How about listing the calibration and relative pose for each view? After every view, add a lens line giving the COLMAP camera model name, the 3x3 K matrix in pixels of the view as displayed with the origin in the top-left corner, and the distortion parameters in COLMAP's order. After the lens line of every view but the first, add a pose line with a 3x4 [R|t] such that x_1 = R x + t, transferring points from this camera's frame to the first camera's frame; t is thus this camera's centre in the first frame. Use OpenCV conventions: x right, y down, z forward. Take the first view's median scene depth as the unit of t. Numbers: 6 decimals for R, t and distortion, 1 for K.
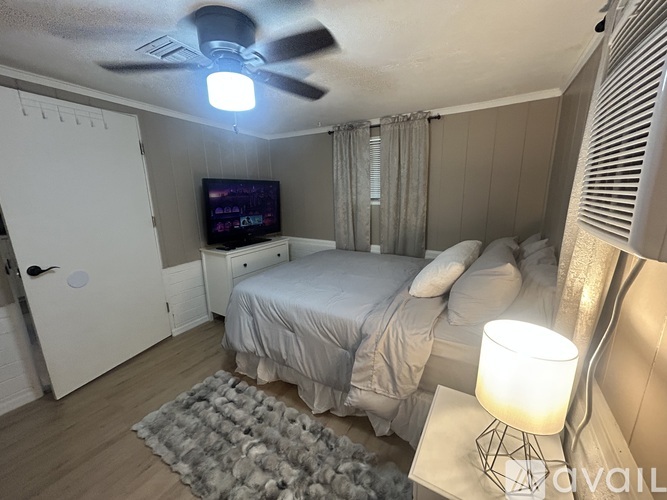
lens RADIAL K [[266.2, 0, 335.3], [0, 266.2, 251.6], [0, 0, 1]] dist [-0.002647, -0.000062]
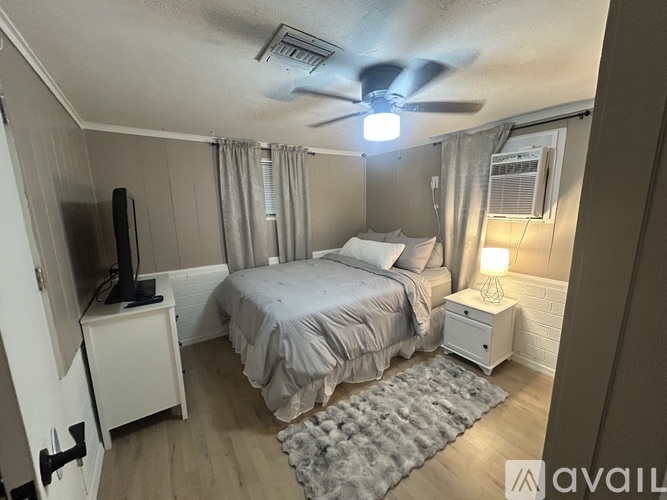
lens RADIAL K [[266.2, 0, 334.5], [0, 266.2, 249.2], [0, 0, 1]] dist [-0.002647, -0.000062]
pose [[0.425690, -0.148493, 0.892602, -0.865098], [0.212810, 0.975204, 0.060743, -0.084942], [-0.879488, 0.164097, 0.446735, 0.369594]]
